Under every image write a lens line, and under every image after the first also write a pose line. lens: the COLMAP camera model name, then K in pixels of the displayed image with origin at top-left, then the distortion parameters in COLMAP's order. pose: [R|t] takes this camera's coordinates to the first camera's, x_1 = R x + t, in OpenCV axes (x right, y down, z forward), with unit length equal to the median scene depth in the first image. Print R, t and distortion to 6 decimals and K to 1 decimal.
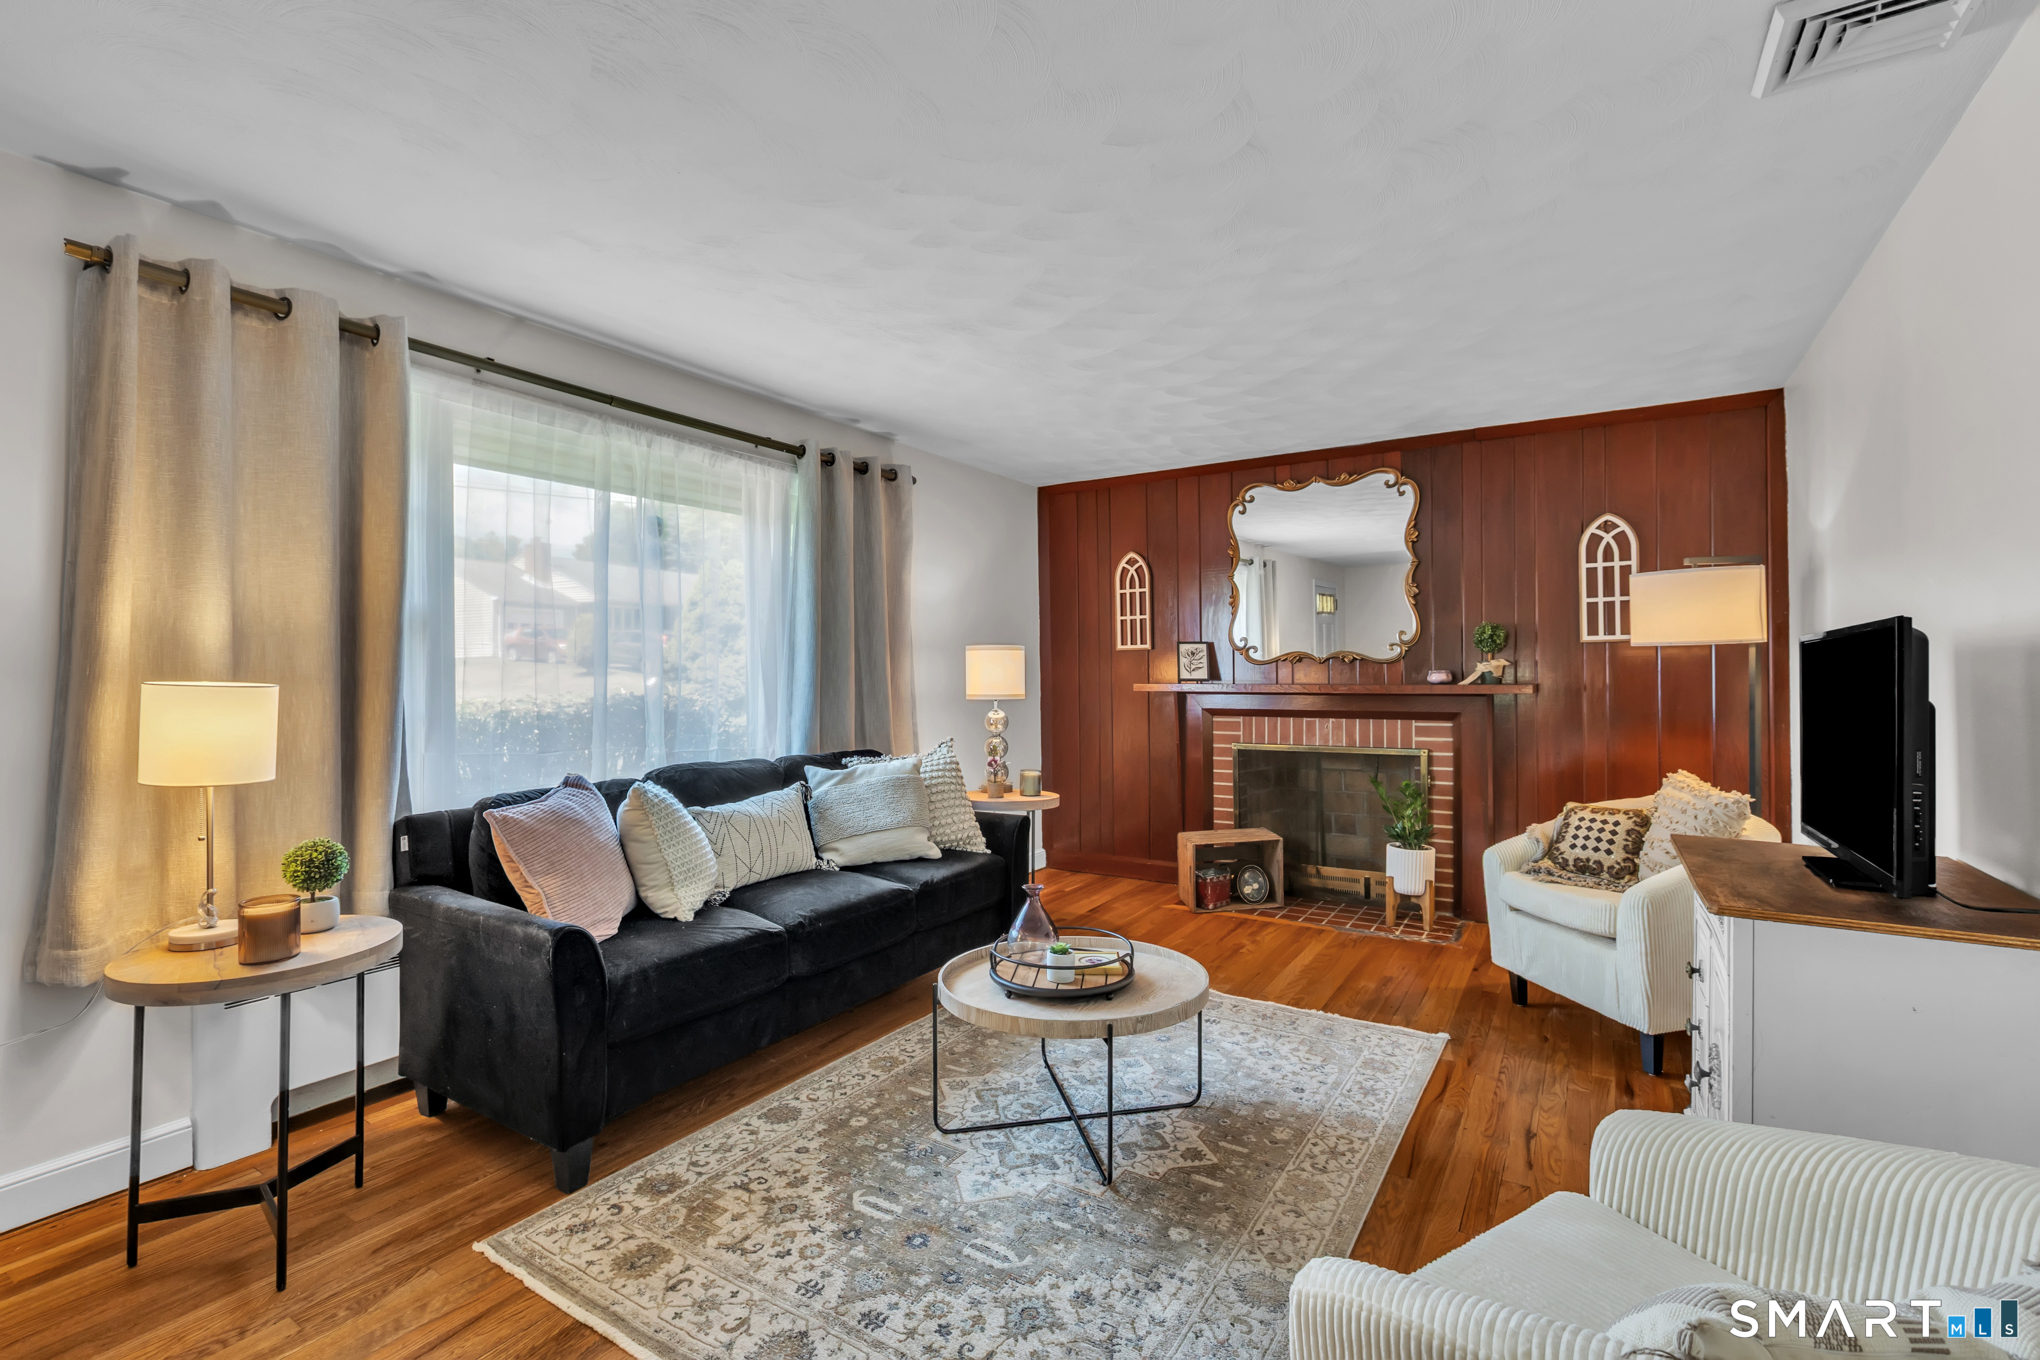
lens RADIAL K [[913.3, 0, 1027.9], [0, 913.3, 675.3], [0, 0, 1]] dist [-0.009758, -0.000039]
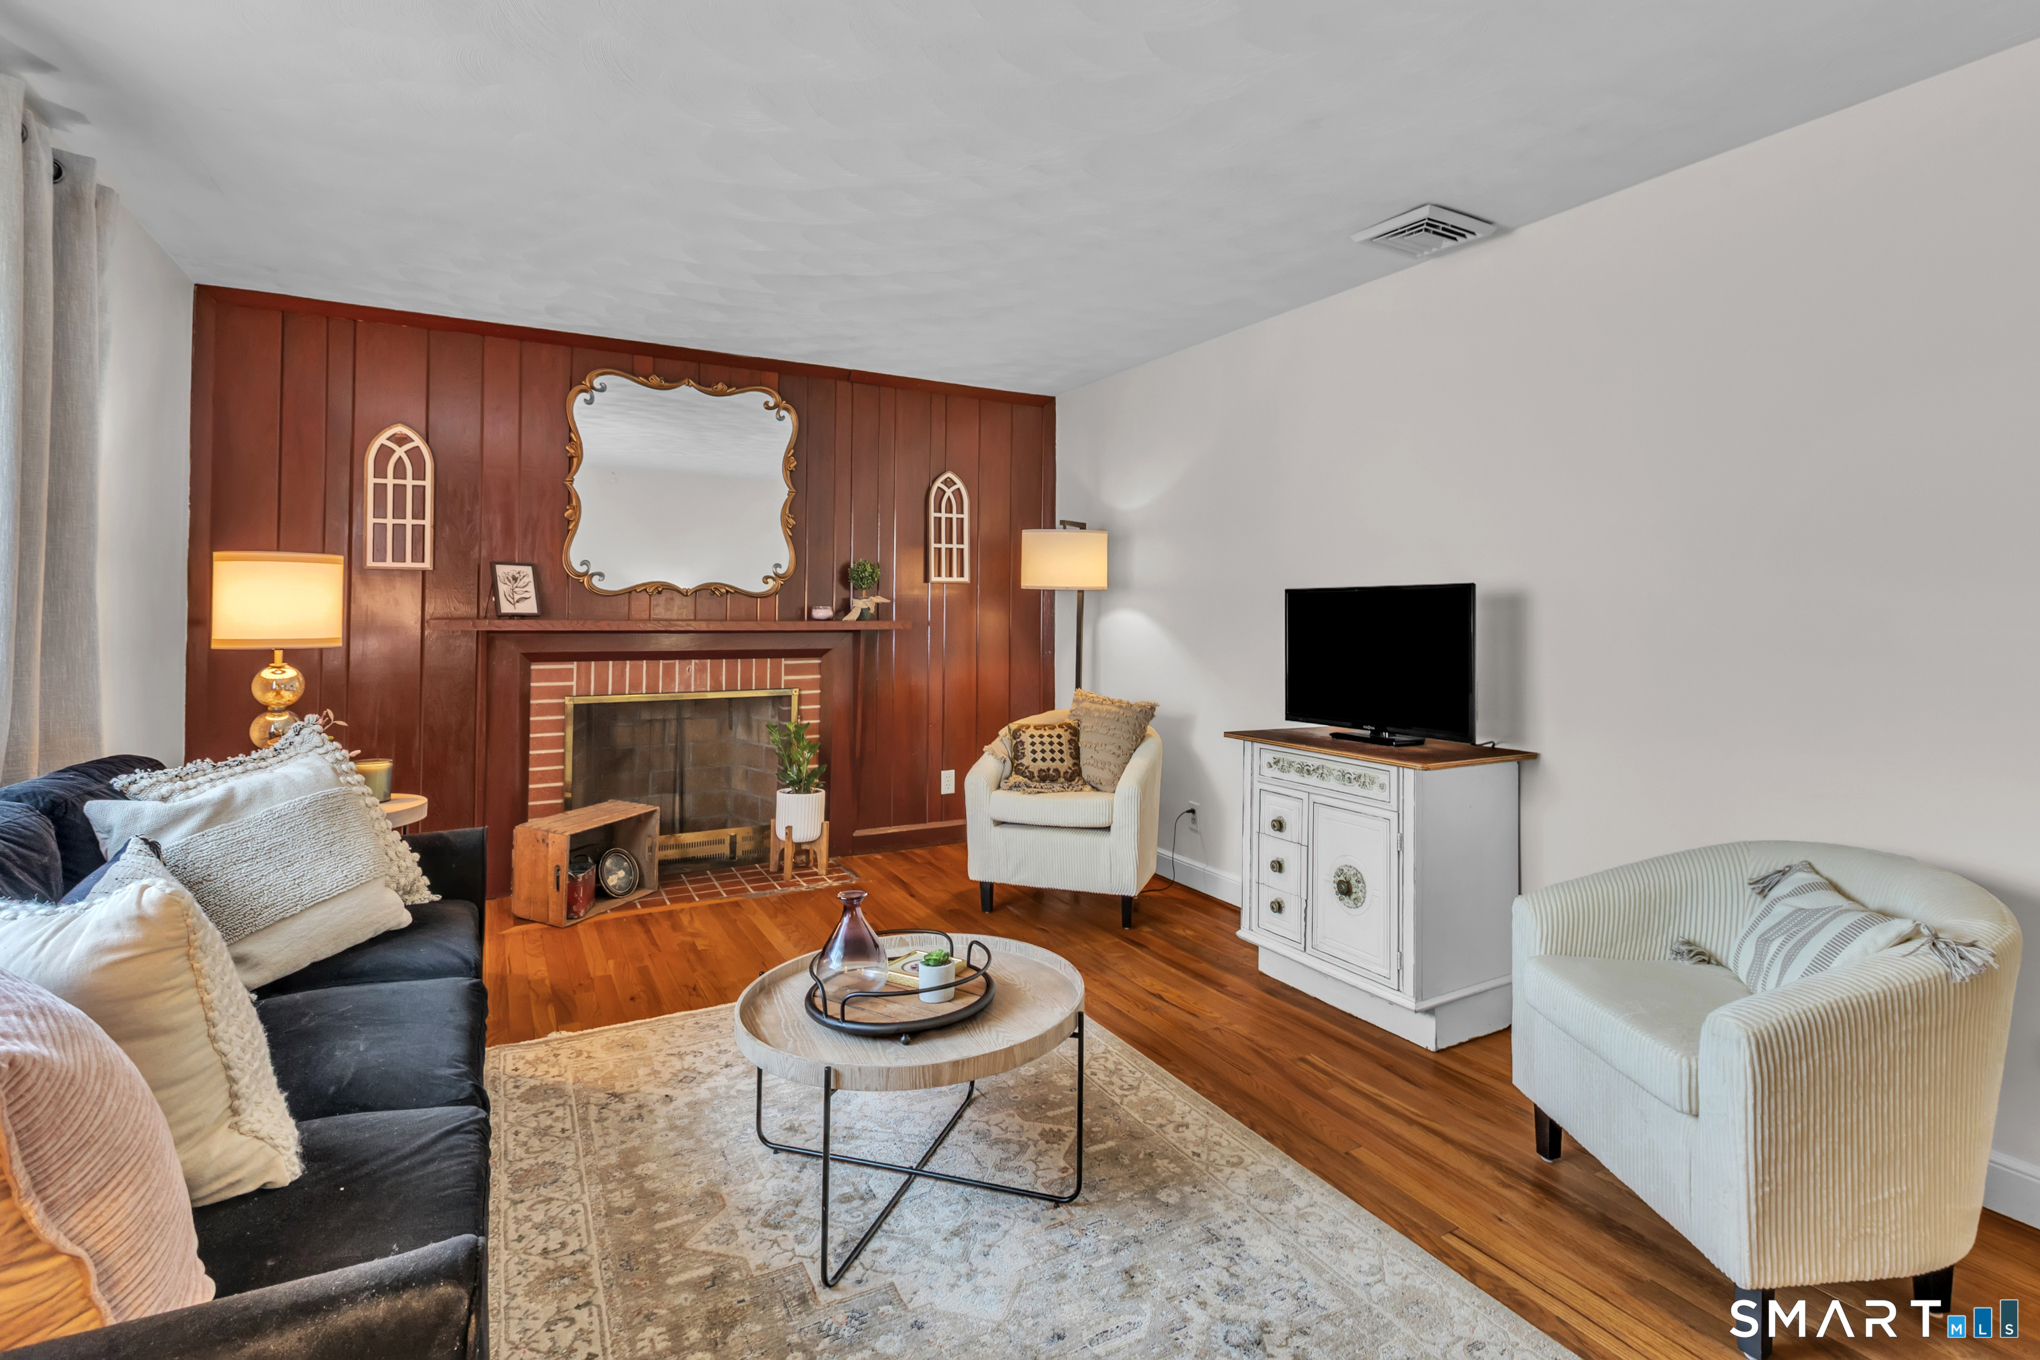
lens RADIAL K [[986.8, 0, 1072.3], [0, 986.8, 590.9], [0, 0, 1]] dist [0.002534, -0.000305]
pose [[0.460229, 0.023761, 0.887482, -0.390151], [-0.009481, 0.999716, -0.021849, -0.001277], [-0.887750, 0.001641, 0.460323, 0.287855]]
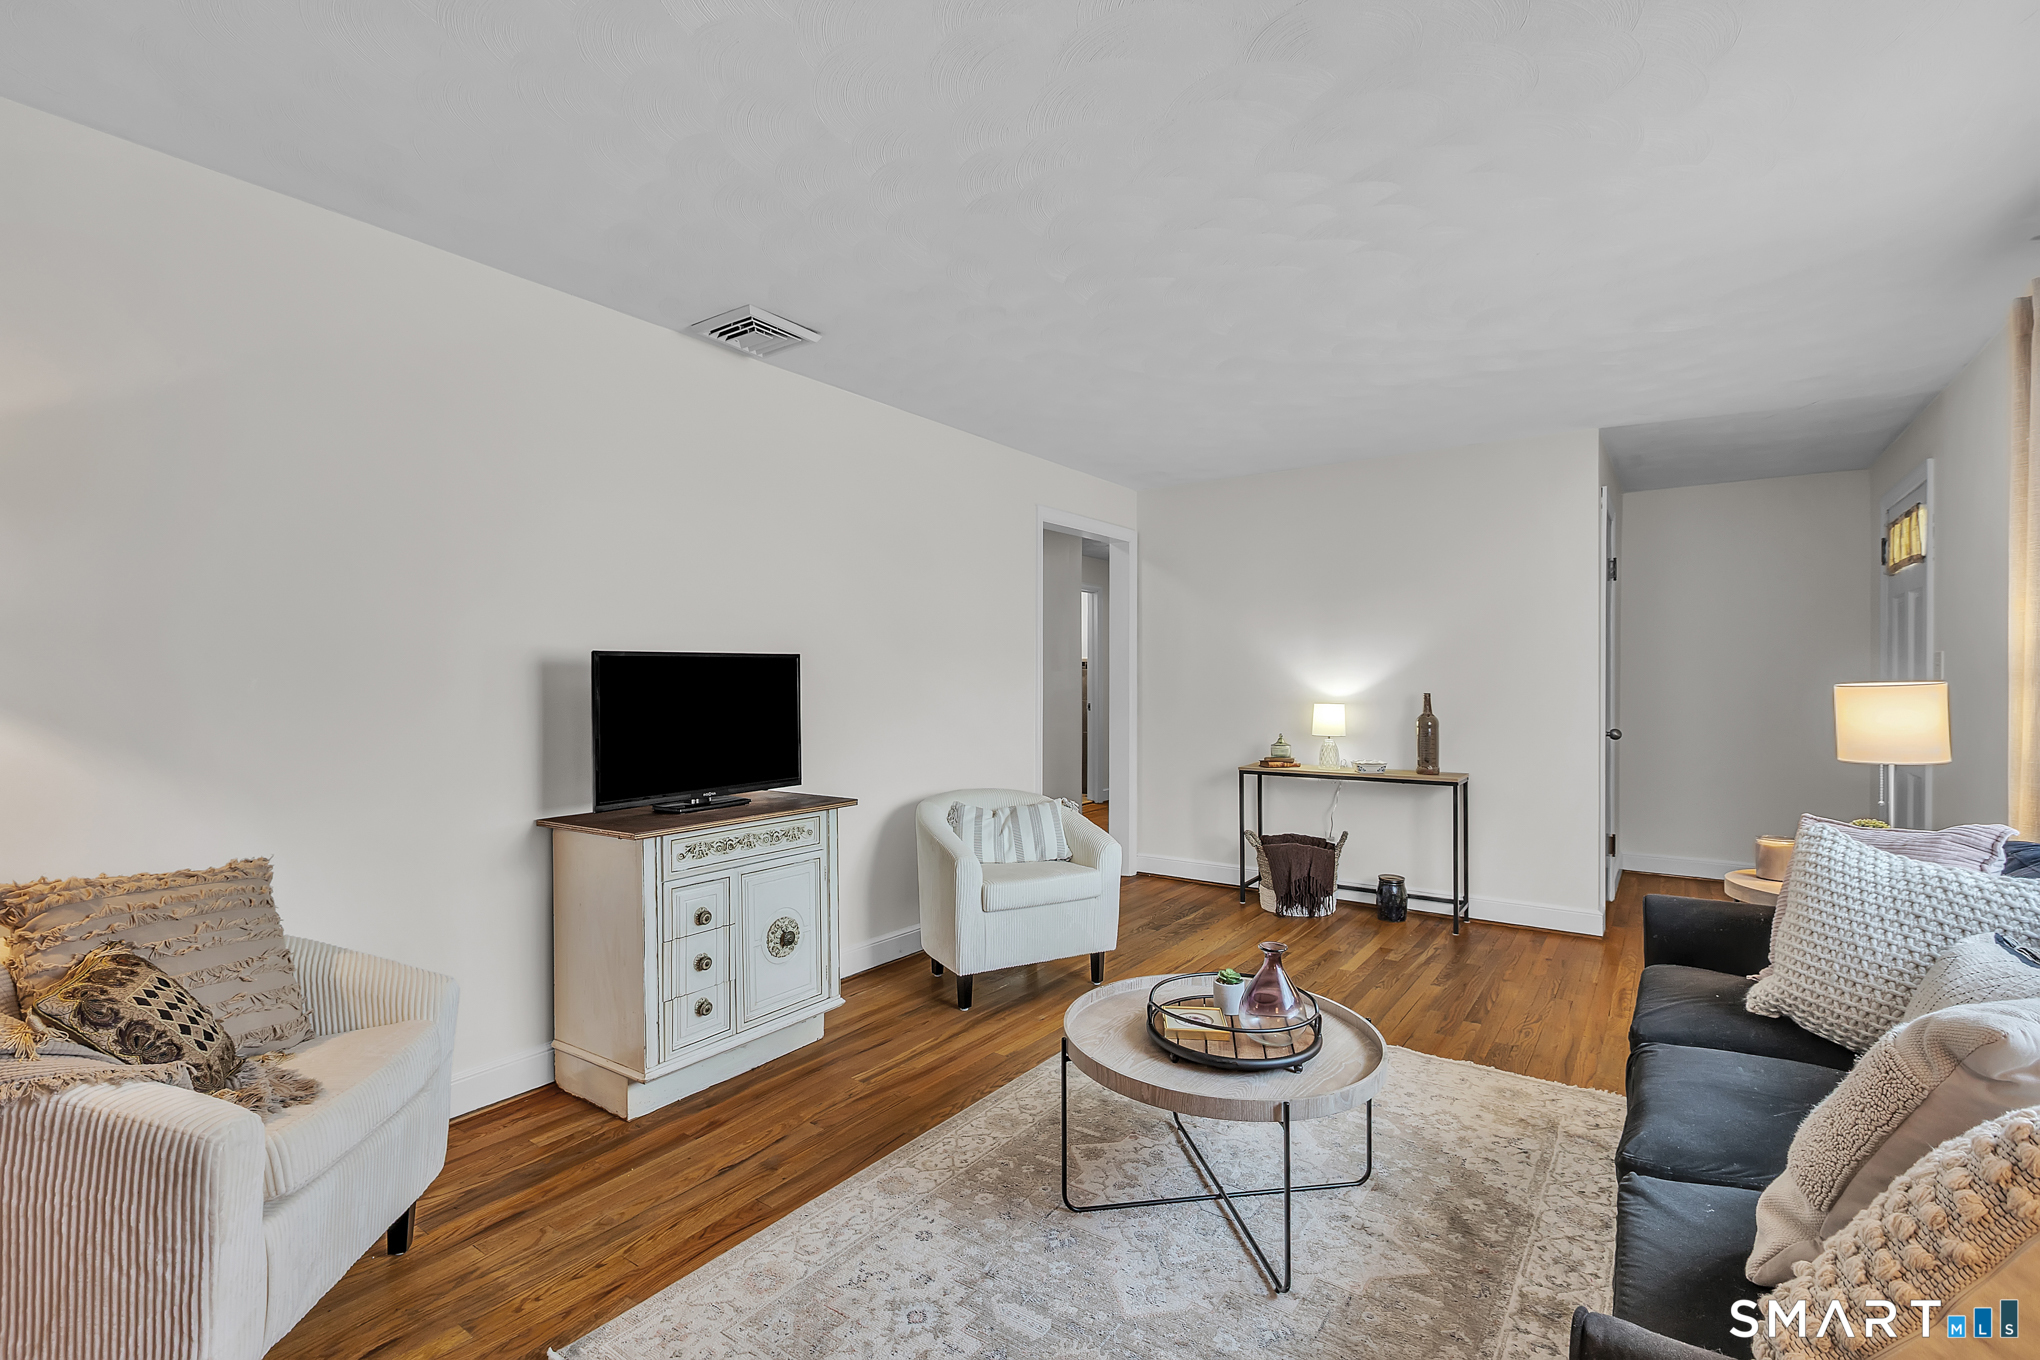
lens RADIAL K [[913.3, 0, 1016.9], [0, 913.3, 684.4], [0, 0, 1]] dist [-0.009758, -0.000039]
pose [[-0.997514, 0.004096, 0.070345, 0.105992], [0.004522, 0.999972, 0.005889, -0.001759], [-0.070319, 0.006192, -0.997505, 1.110615]]
